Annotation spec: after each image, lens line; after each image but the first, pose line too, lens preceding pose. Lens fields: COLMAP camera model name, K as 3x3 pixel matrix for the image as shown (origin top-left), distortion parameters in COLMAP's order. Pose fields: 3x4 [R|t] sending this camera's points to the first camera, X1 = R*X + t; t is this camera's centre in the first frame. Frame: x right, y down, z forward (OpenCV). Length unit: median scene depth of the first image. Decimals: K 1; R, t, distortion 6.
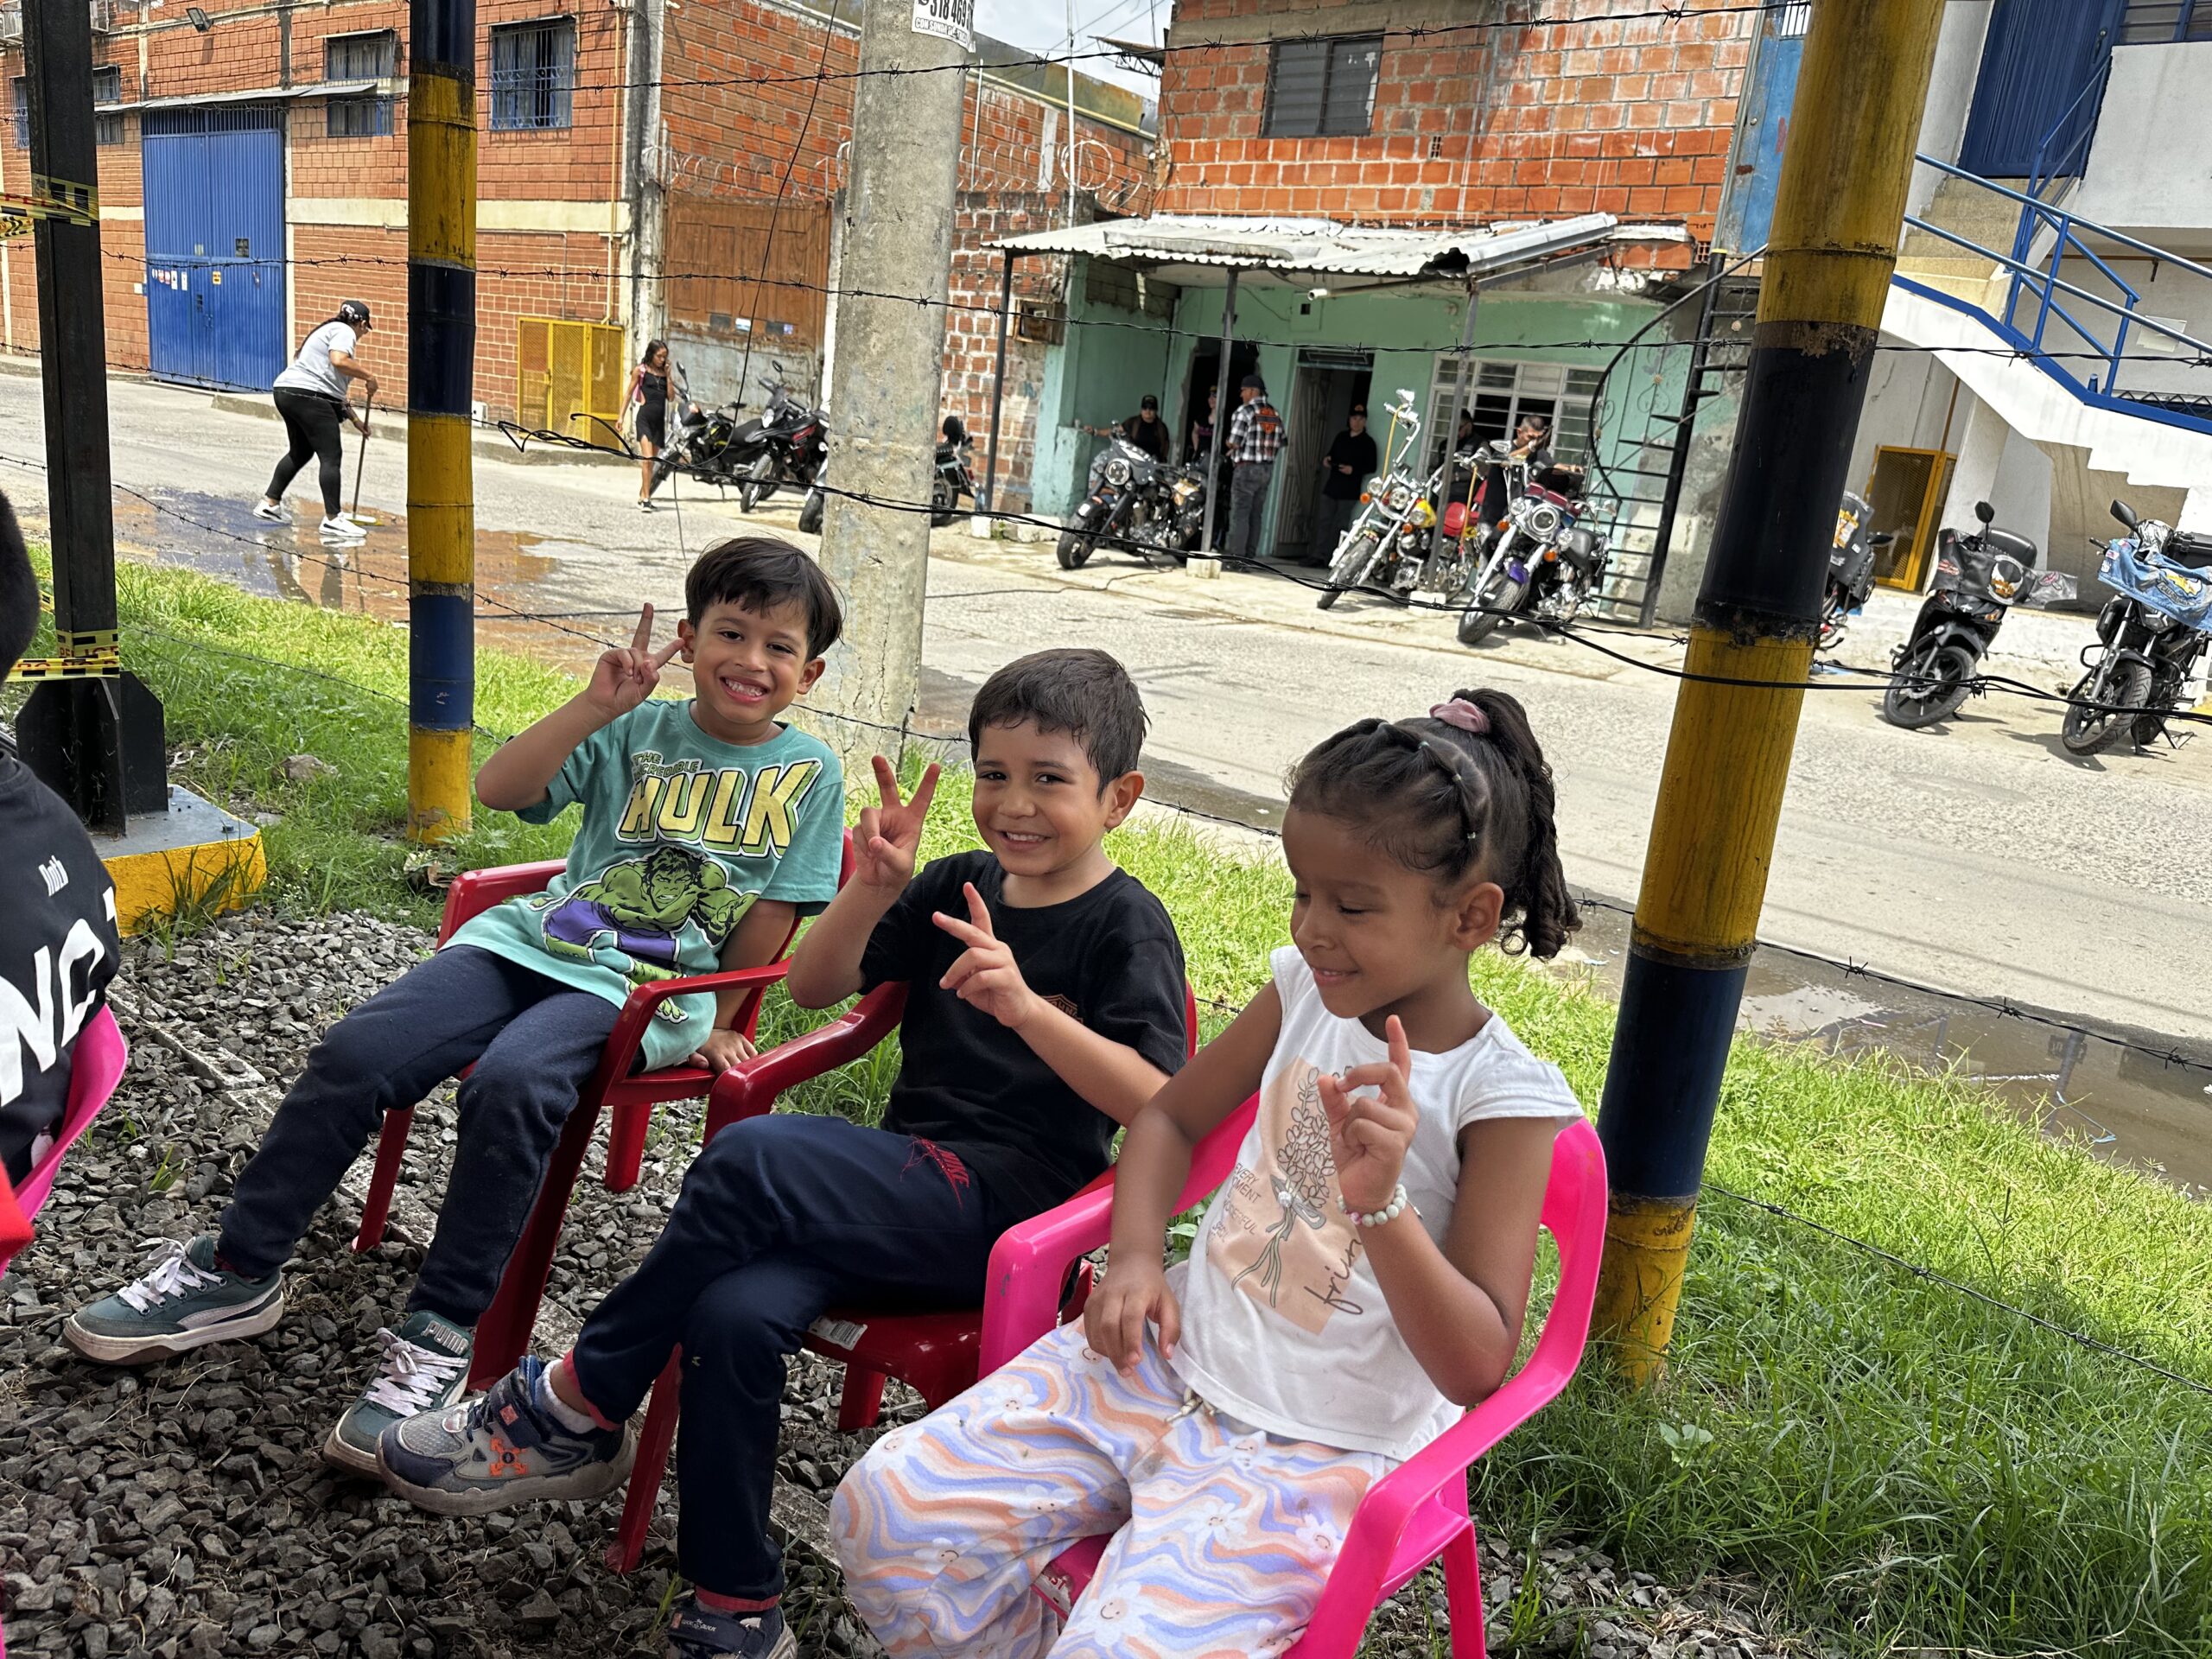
lens RADIAL K [[1619.5, 0, 1106.9], [0, 1619.5, 835.7], [0, 0, 1]] dist [-0.020133, 0.003292]
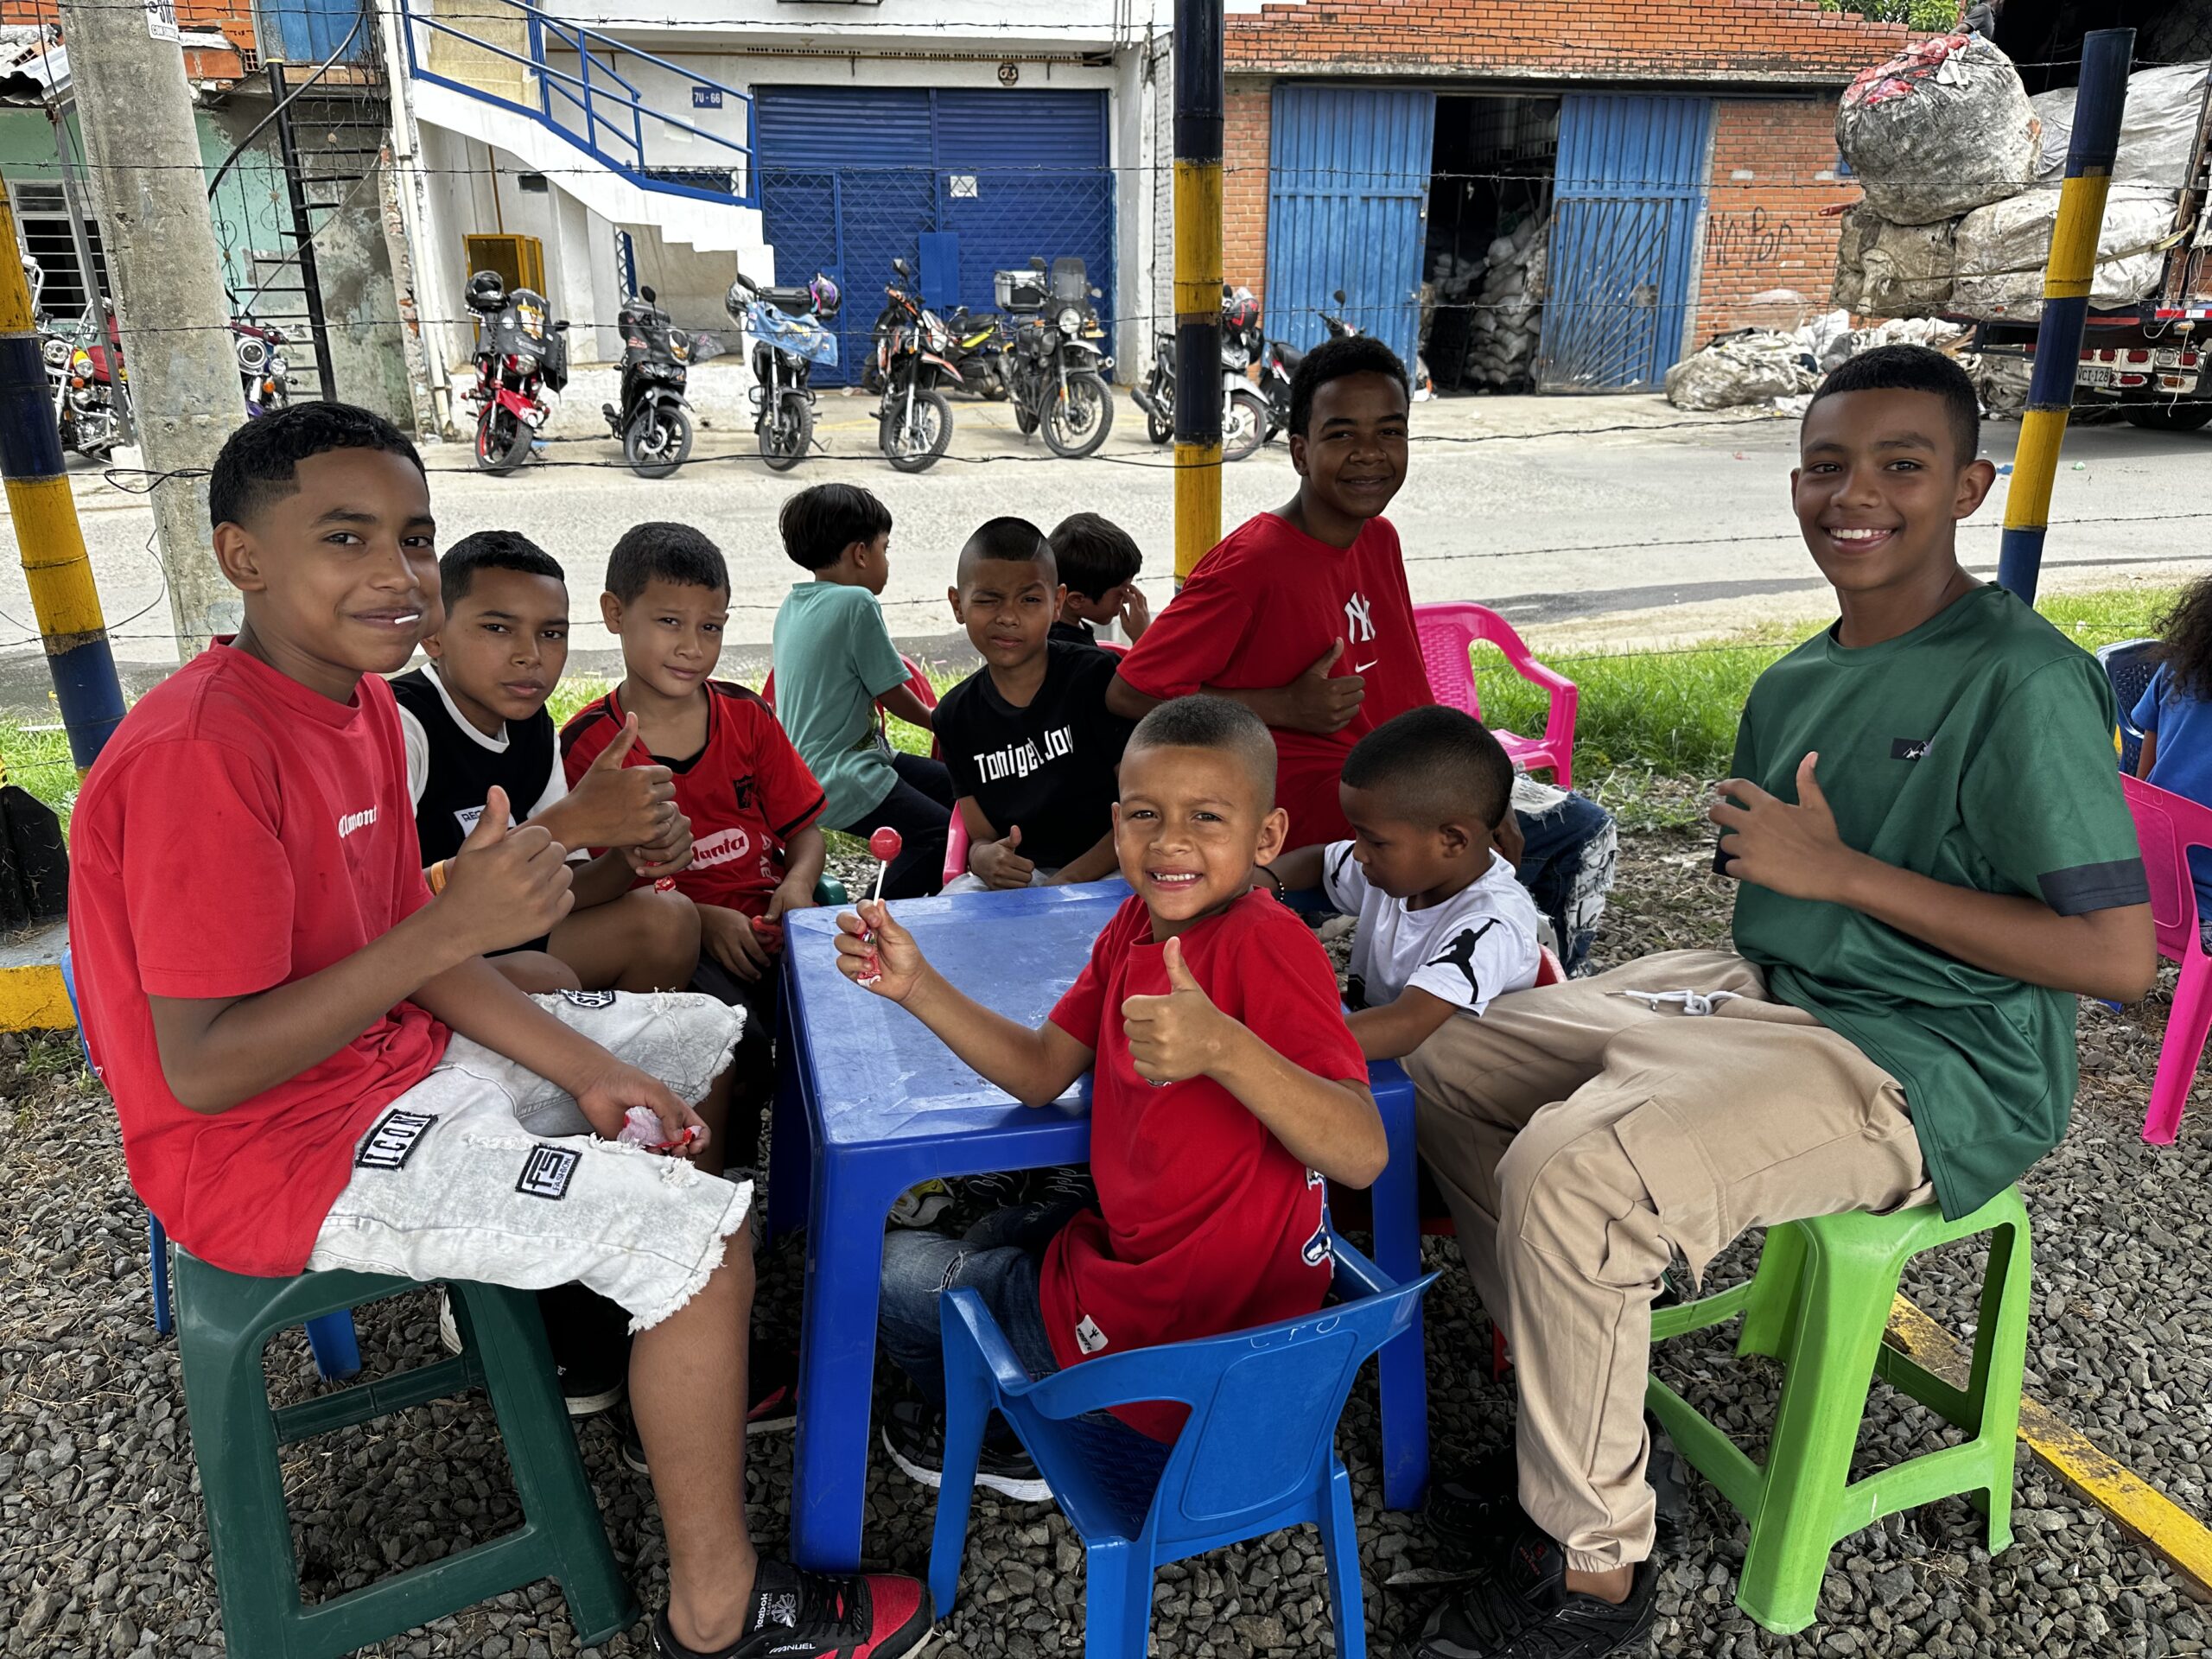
lens RADIAL K [[1619.5, 0, 1103.6], [0, 1619.5, 831.8], [0, 0, 1]] dist [-0.020133, 0.003292]
pose [[0.598537, -0.365112, 0.713054, -0.290091], [0.257778, 0.930538, 0.260093, -0.046757], [-0.758488, 0.028134, 0.651080, -0.075379]]
